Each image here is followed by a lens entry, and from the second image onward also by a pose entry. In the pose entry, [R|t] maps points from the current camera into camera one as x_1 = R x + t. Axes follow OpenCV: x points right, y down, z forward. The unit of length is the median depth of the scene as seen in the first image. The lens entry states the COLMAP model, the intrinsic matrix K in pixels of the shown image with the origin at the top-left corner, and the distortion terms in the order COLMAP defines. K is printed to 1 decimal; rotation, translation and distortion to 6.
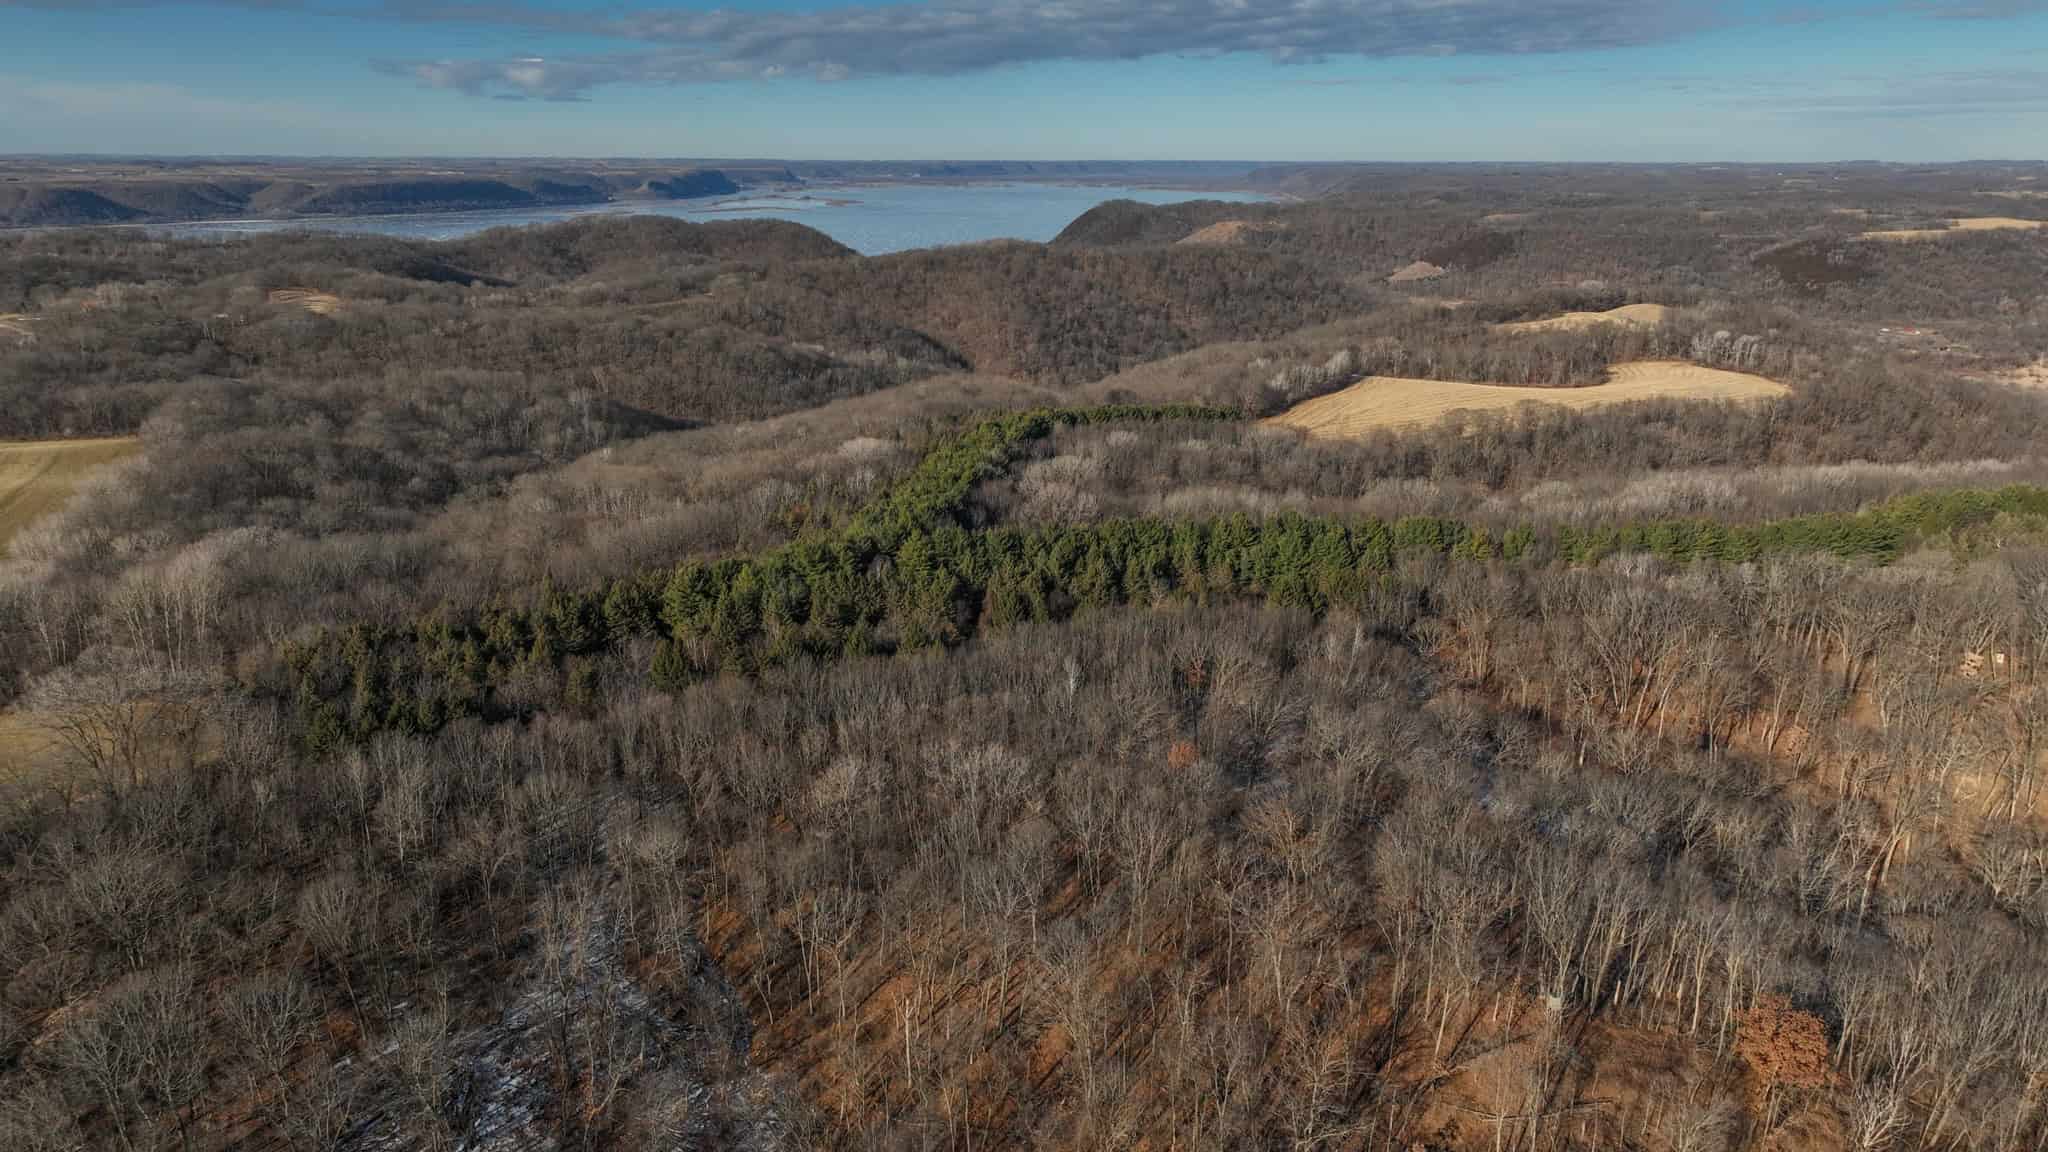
lens RADIAL K [[1439.3, 0, 1028.3], [0, 1439.3, 568.2], [0, 0, 1]] dist [0.000286, 0.019107]
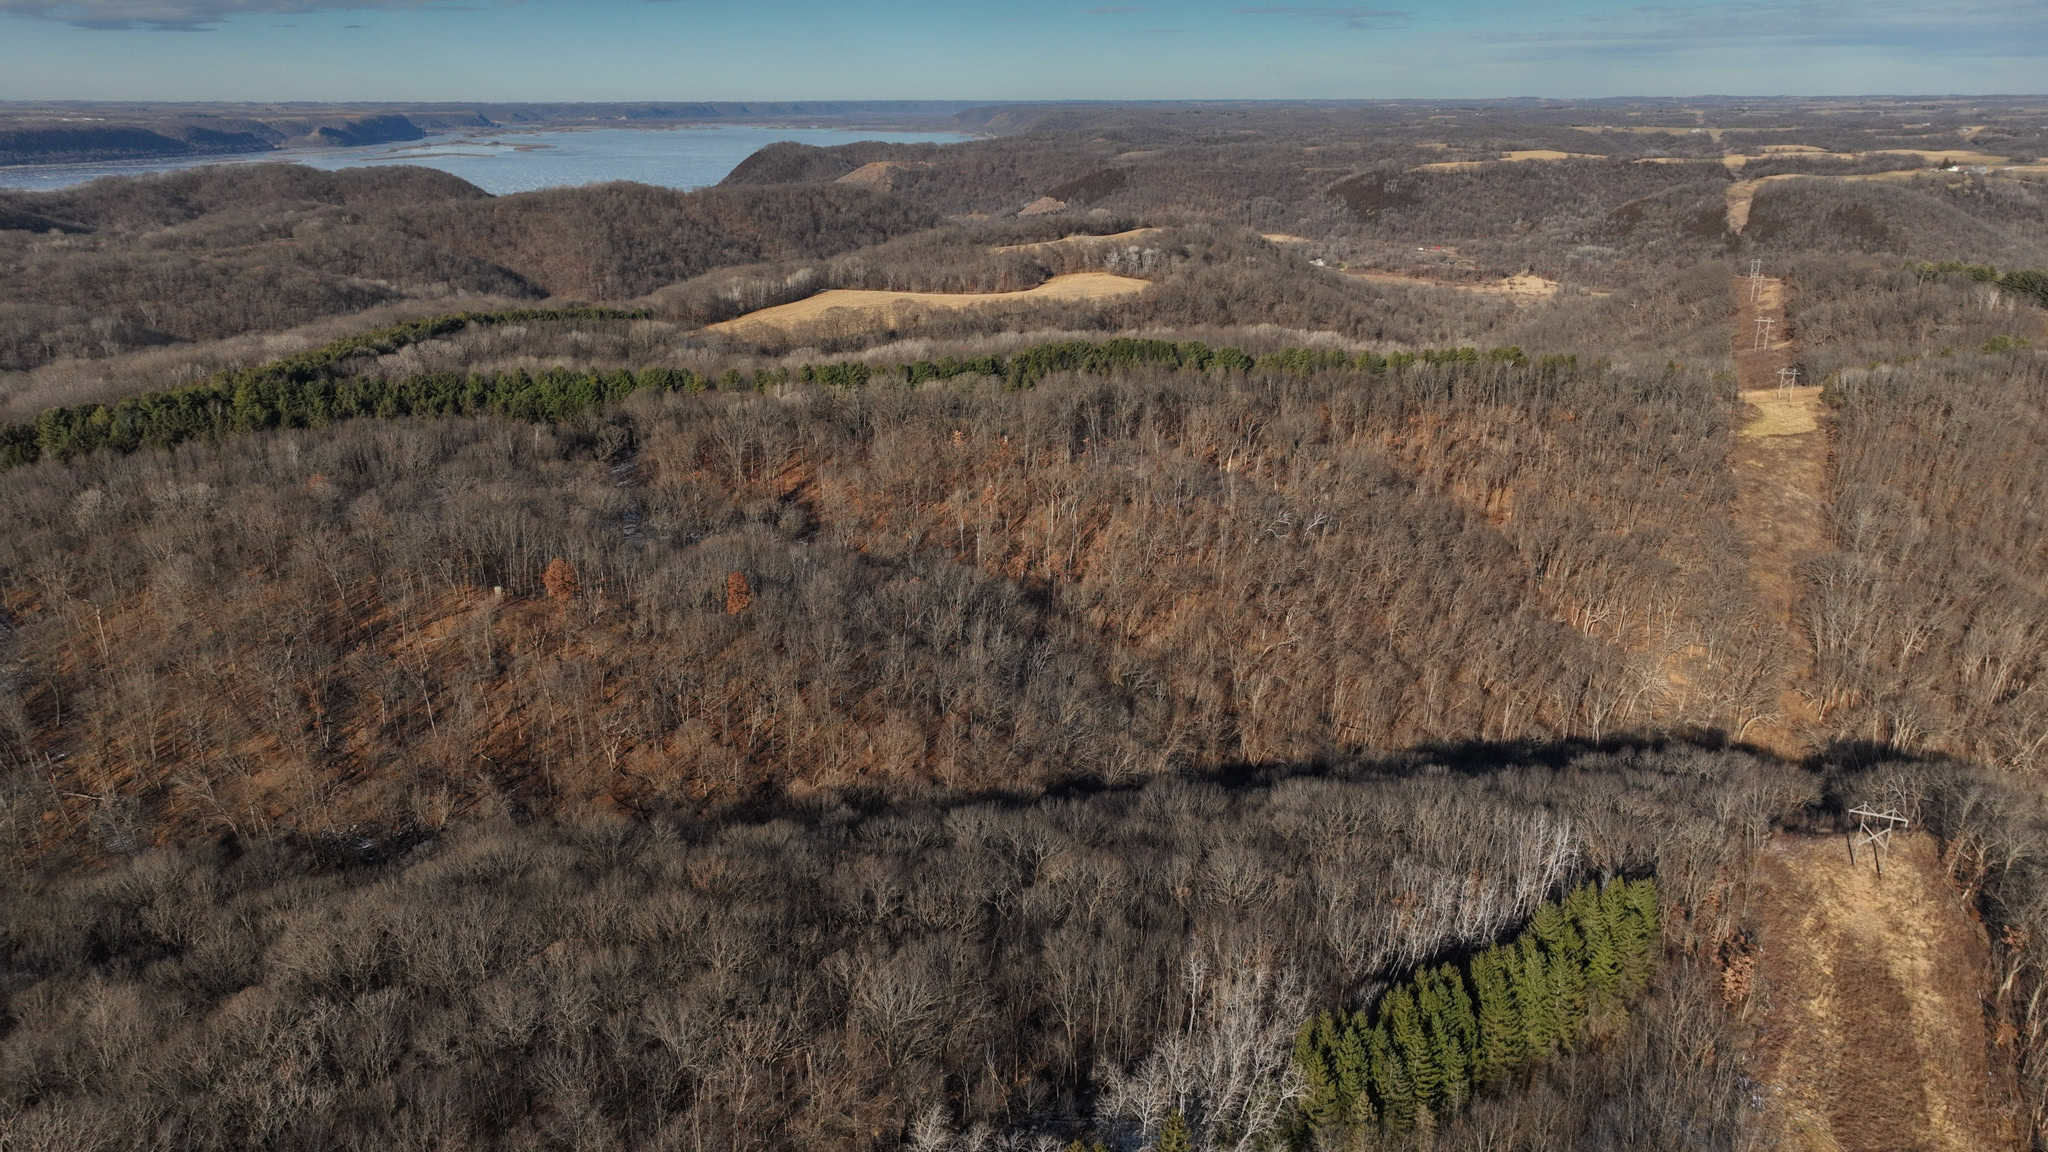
lens RADIAL K [[1439.3, 0, 1020.5], [0, 1439.3, 569.1], [0, 0, 1]] dist [0.000286, 0.019107]
pose [[0.984568, -0.060878, 0.164074, 0.177966], [0.054498, 0.997583, 0.043112, 0.057042], [-0.166302, -0.033505, 0.985505, -0.224097]]
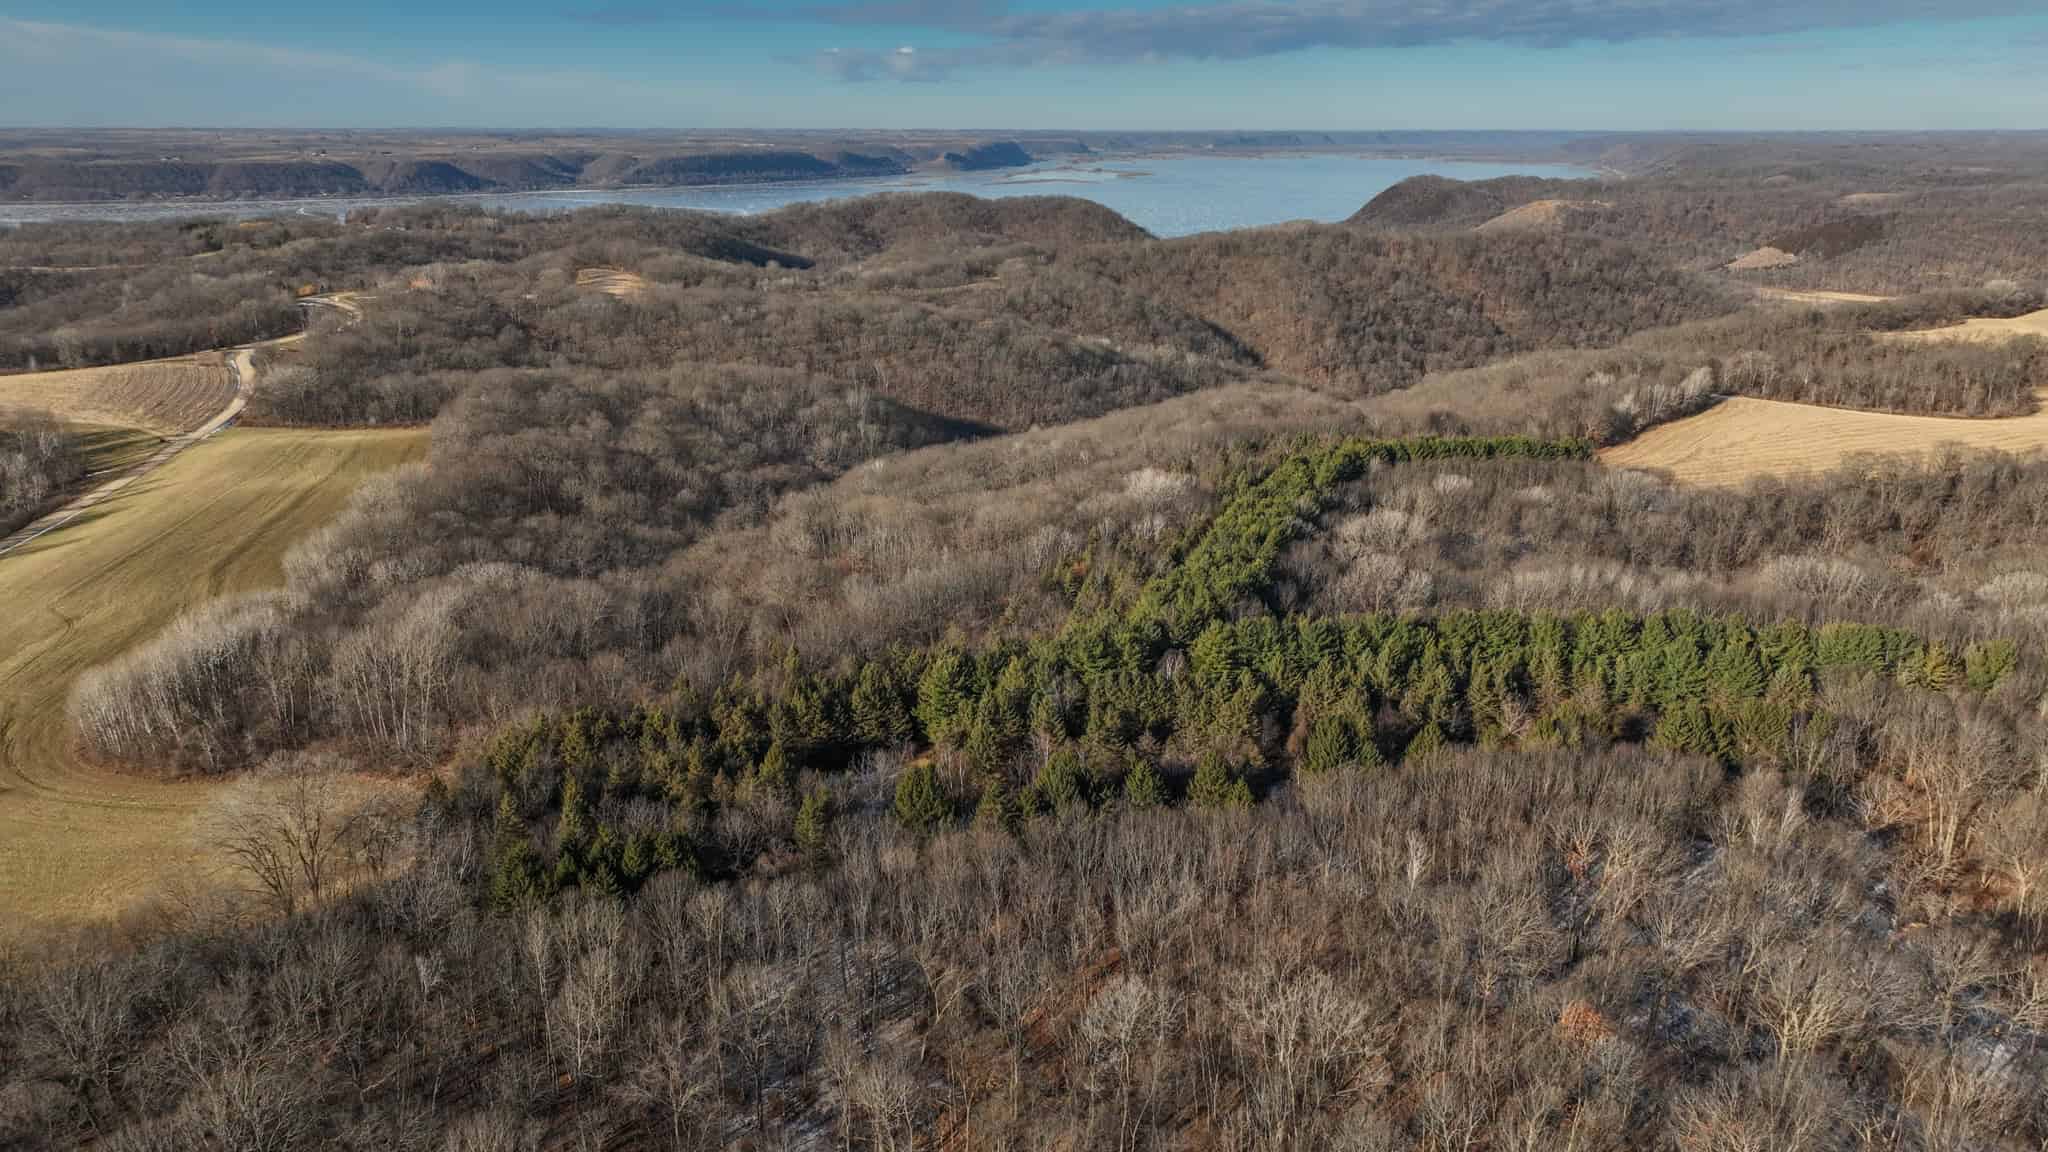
lens RADIAL K [[1439.3, 0, 1031.5], [0, 1439.3, 577.0], [0, 0, 1]] dist [0.000286, 0.019107]
pose [[0.981535, 0.055389, -0.183090, -0.012923], [-0.050842, 0.998273, 0.029438, -0.028817], [0.184404, -0.019586, 0.982655, 0.064554]]
